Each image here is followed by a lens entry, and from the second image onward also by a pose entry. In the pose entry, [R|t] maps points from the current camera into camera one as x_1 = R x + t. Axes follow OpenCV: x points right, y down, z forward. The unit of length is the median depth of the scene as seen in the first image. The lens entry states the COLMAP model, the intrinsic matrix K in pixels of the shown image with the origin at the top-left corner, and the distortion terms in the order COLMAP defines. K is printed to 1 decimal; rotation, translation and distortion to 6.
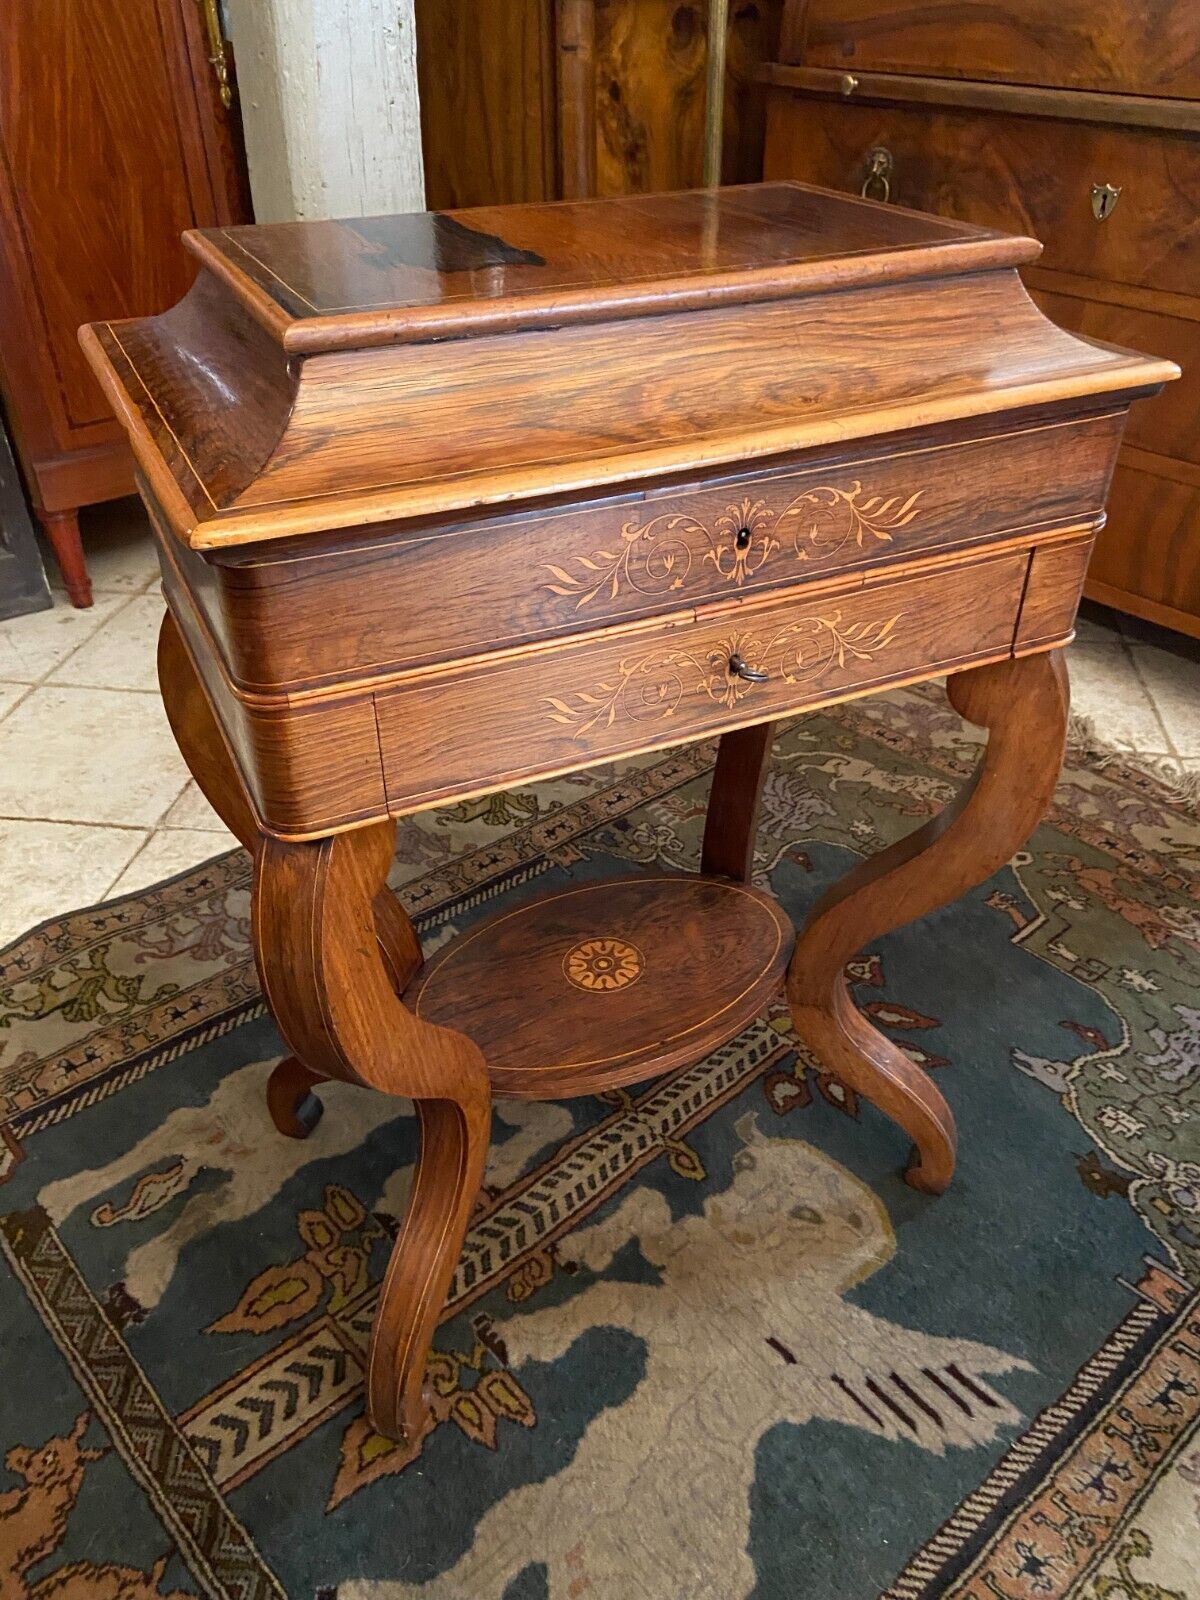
lens RADIAL K [[1215.3, 0, 616.0], [0, 1215.3, 784.9], [0, 0, 1]] dist [0.114860, -0.152990]
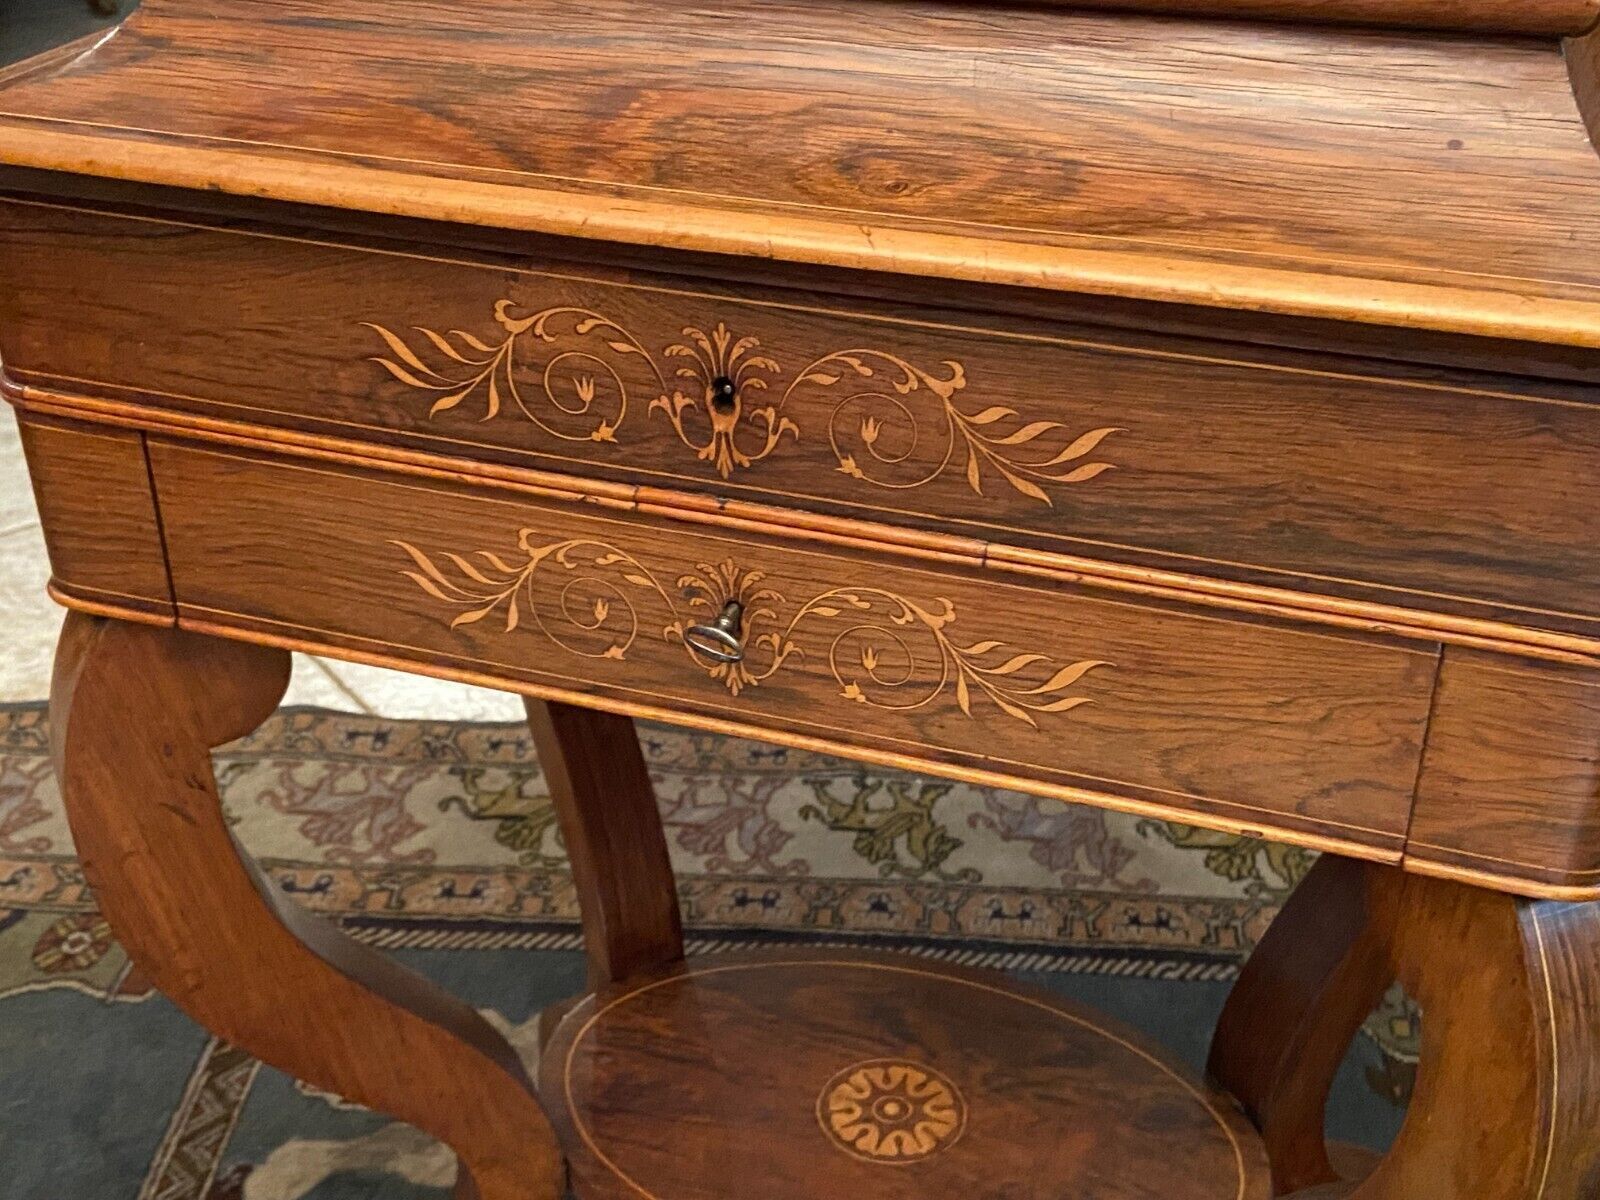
lens RADIAL K [[1951.6, 0, 815.6], [0, 1951.6, 601.0], [0, 0, 1]] dist [0.082814, 0.000000]
pose [[0.711498, 0.352107, -0.608104, 0.437502], [-0.389976, 0.917756, 0.075121, -0.124276], [0.584542, 0.183698, 0.790295, 0.217421]]
